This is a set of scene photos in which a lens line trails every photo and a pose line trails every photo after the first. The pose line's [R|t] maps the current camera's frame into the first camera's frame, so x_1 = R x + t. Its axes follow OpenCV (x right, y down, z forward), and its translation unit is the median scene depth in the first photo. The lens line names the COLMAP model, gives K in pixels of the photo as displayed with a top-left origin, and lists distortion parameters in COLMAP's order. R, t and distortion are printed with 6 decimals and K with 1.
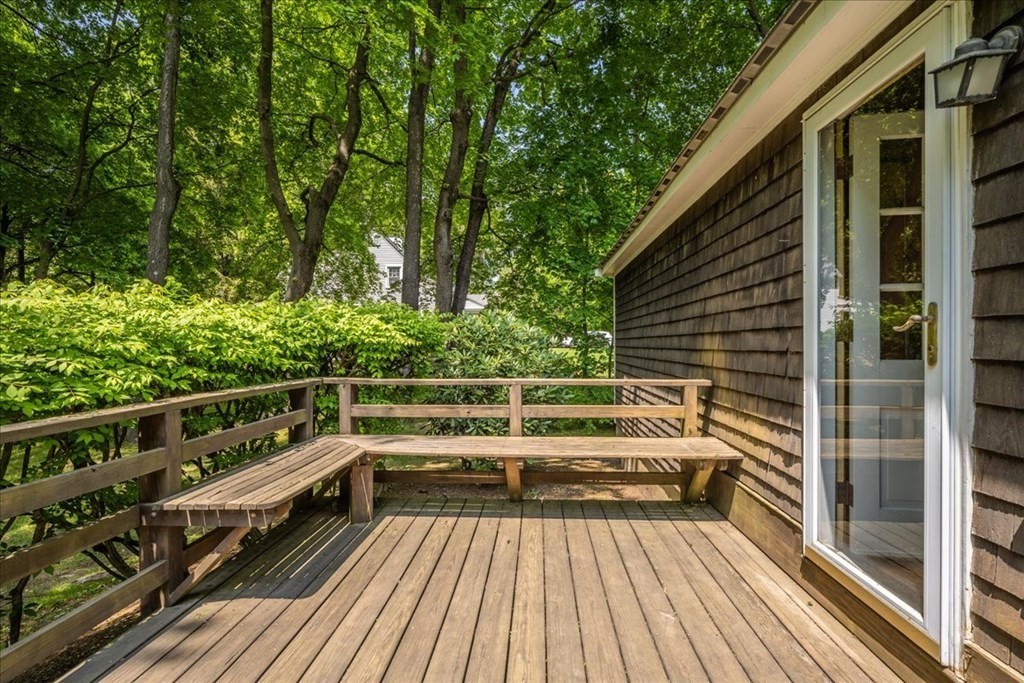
lens RADIAL K [[507.8, 0, 512.7], [0, 507.8, 342.9], [0, 0, 1]] dist [-0.000129, -0.000007]
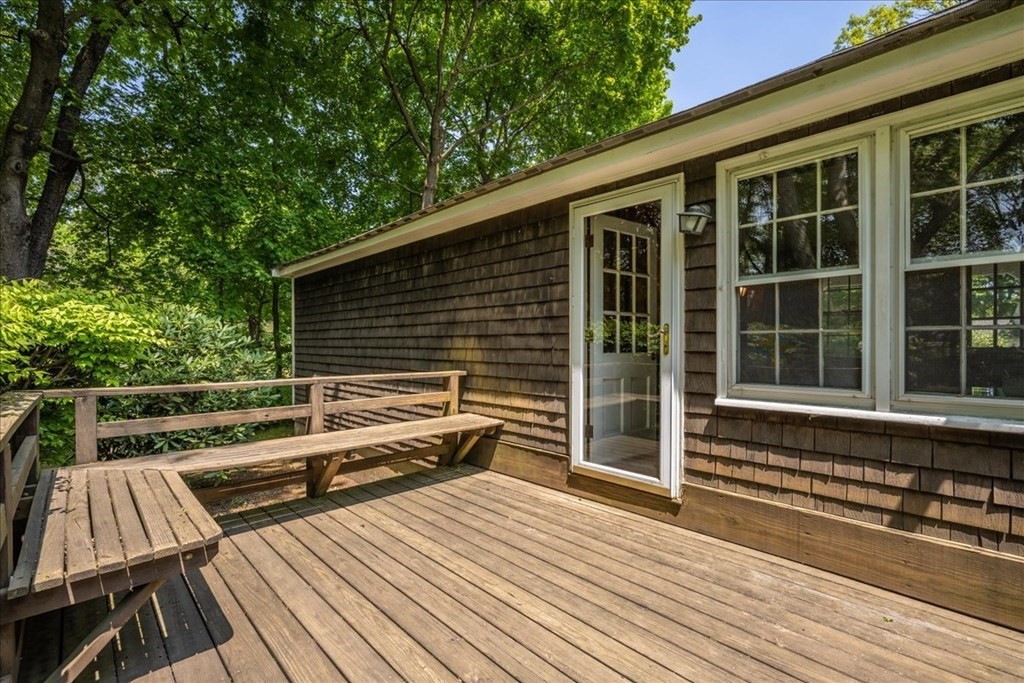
lens RADIAL K [[459.5, 0, 511.7], [0, 459.5, 345.0], [0, 0, 1]] dist [0.002891, 0.000287]
pose [[0.686808, -0.001076, 0.726838, -0.506083], [-0.002328, 0.999991, 0.003680, 0.000229], [-0.726835, -0.004220, 0.686799, 0.095106]]
